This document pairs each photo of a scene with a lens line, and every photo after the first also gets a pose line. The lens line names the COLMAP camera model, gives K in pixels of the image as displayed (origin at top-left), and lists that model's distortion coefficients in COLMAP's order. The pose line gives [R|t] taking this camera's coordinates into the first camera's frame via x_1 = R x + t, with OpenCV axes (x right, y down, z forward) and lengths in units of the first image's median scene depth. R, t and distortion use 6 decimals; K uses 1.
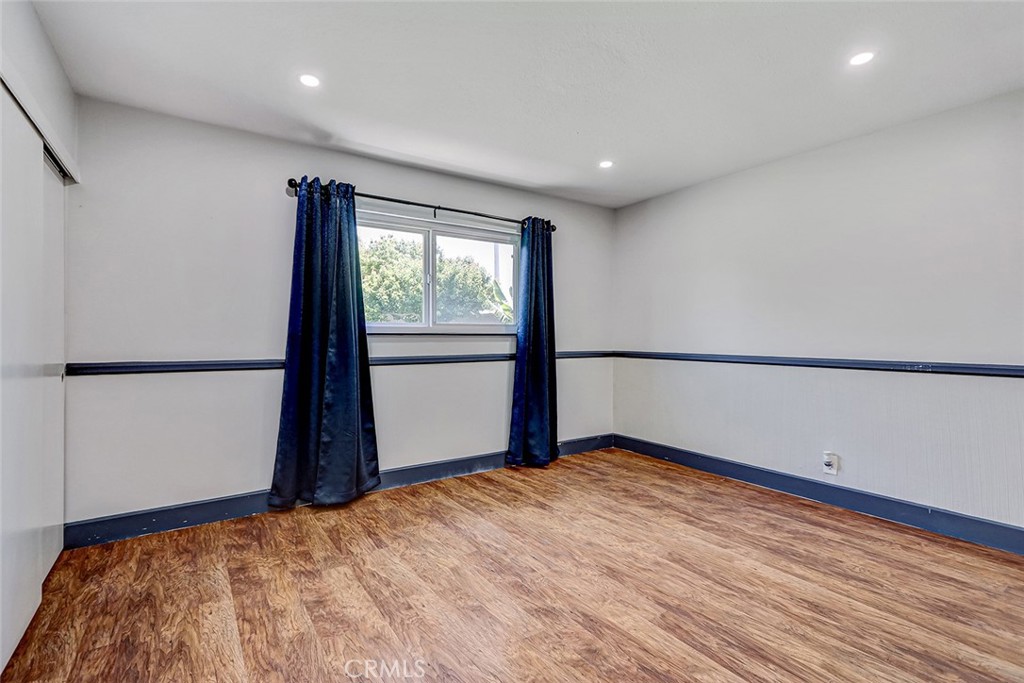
lens RADIAL K [[471.1, 0, 499.6], [0, 471.1, 340.5], [0, 0, 1]] dist [0.000436, -0.000784]
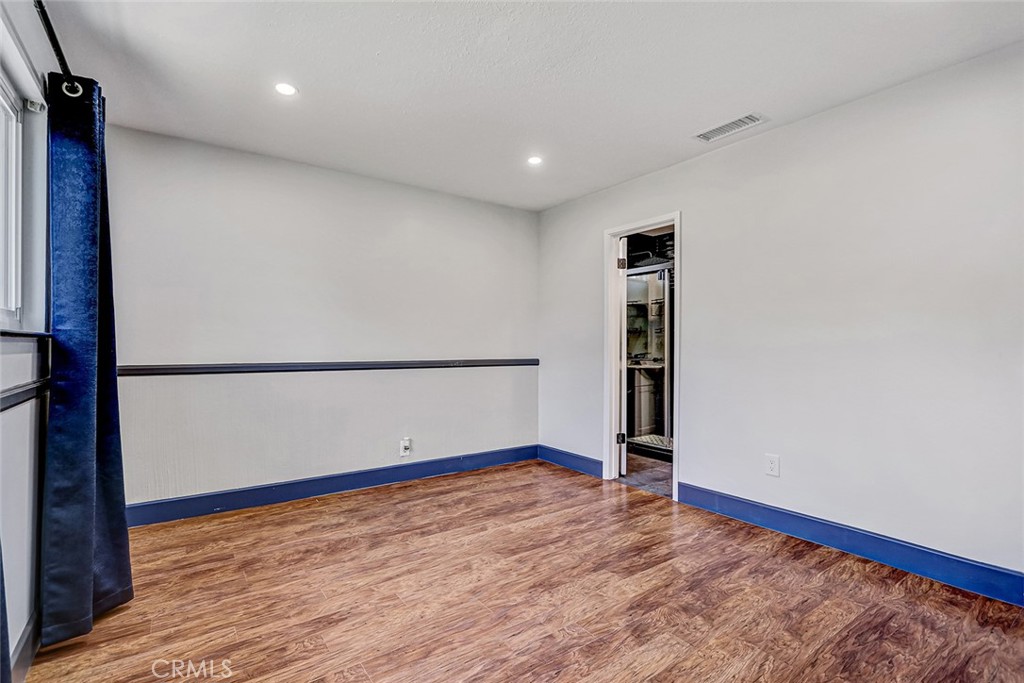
lens RADIAL K [[471.1, 0, 499.6], [0, 471.1, 340.5], [0, 0, 1]] dist [0.000436, -0.000784]
pose [[-0.013367, 0.005551, 0.999895, -0.543623], [0.008732, 0.999947, -0.005435, -0.002829], [-0.999873, 0.008659, -0.013415, 0.824293]]
